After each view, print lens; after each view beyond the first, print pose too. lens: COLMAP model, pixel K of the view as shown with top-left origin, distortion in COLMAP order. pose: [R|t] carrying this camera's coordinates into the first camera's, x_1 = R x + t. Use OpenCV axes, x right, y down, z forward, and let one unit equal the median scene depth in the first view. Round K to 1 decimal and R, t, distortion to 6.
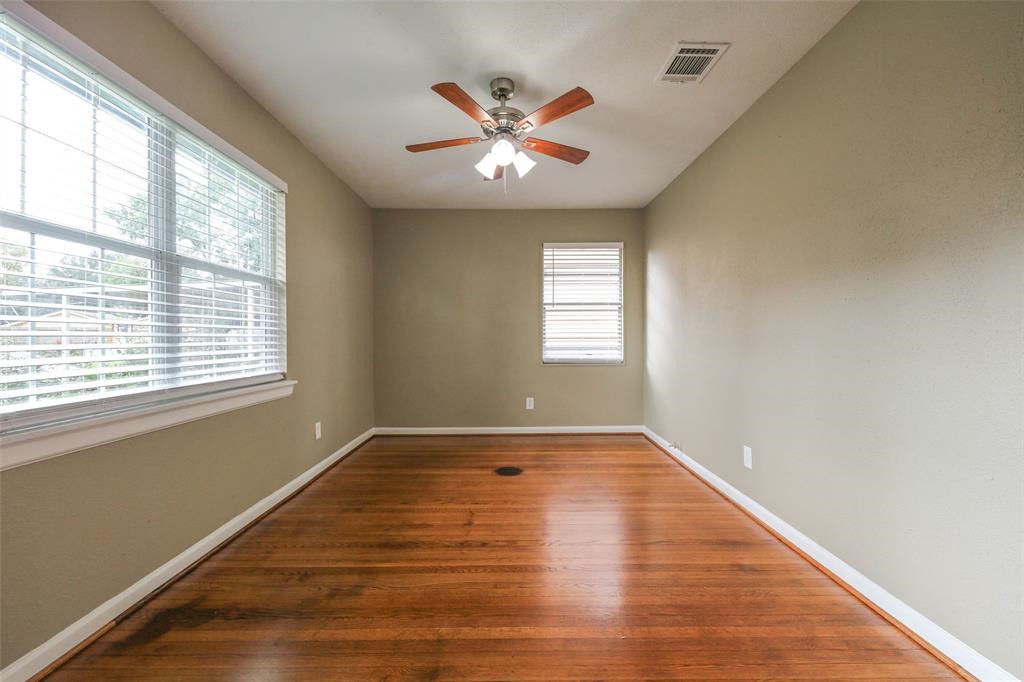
lens RADIAL K [[400.6, 0, 514.1], [0, 400.6, 340.0], [0, 0, 1]] dist [0.011598, -0.006340]
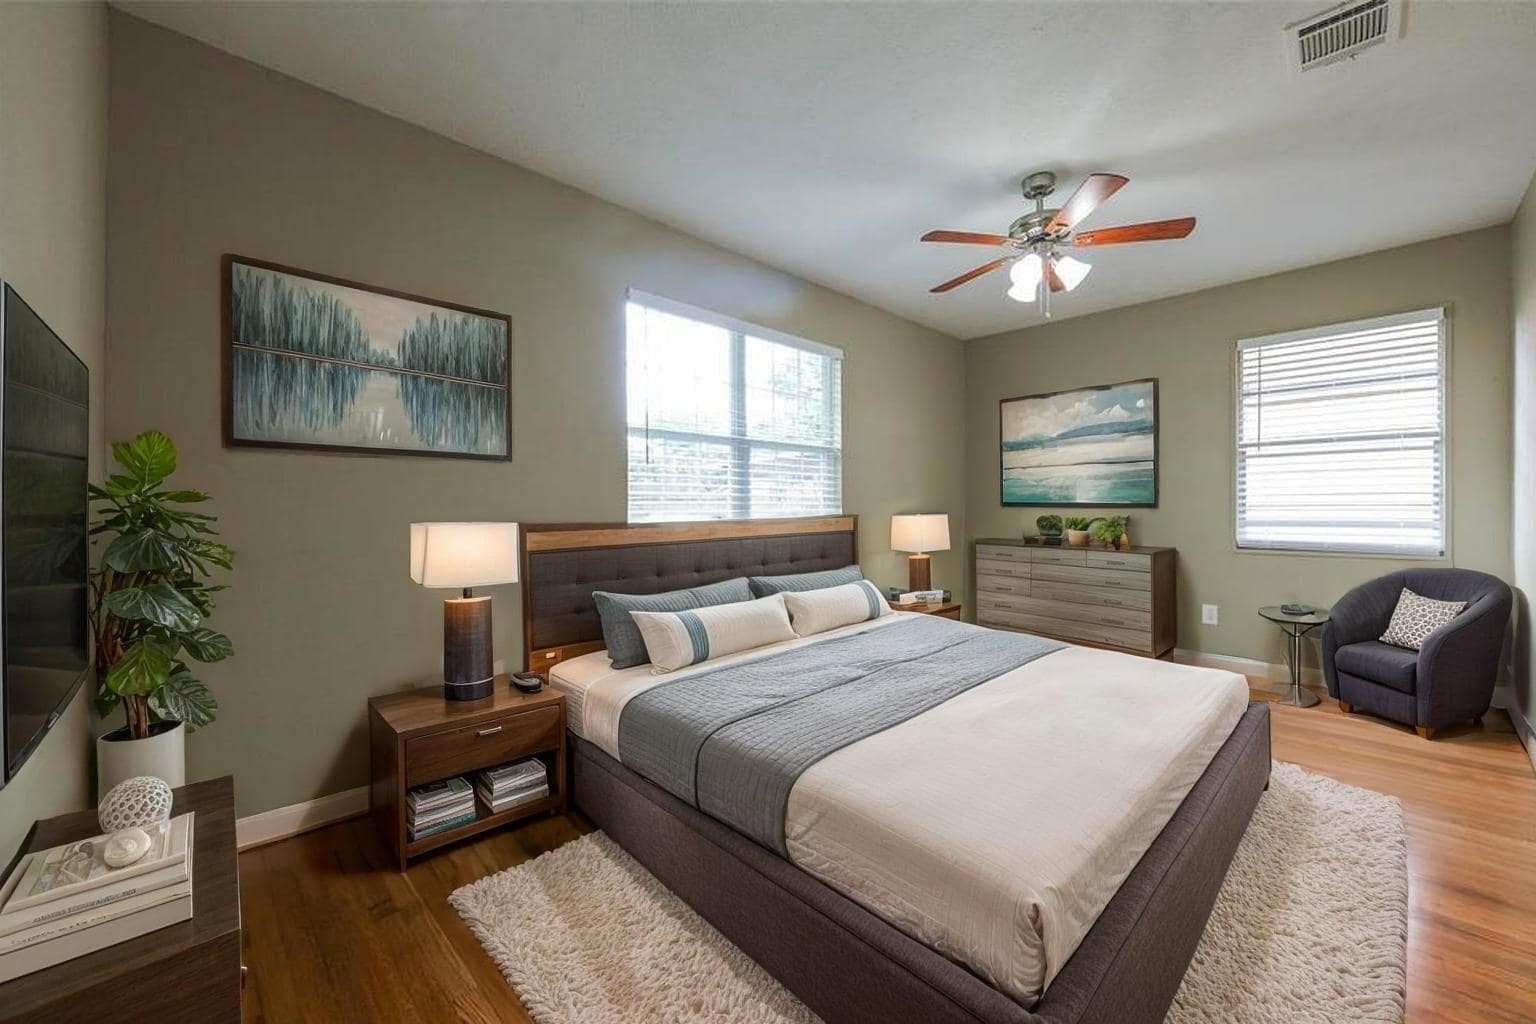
lens RADIAL K [[600.9, 0, 771.1], [0, 600.9, 510.6], [0, 0, 1]] dist [0.011598, -0.006340]
pose [[0.692050, 0.005950, -0.721825, 0.385321], [-0.000450, 0.999969, 0.007812, -0.004148], [0.721849, -0.005081, 0.692032, -0.153111]]
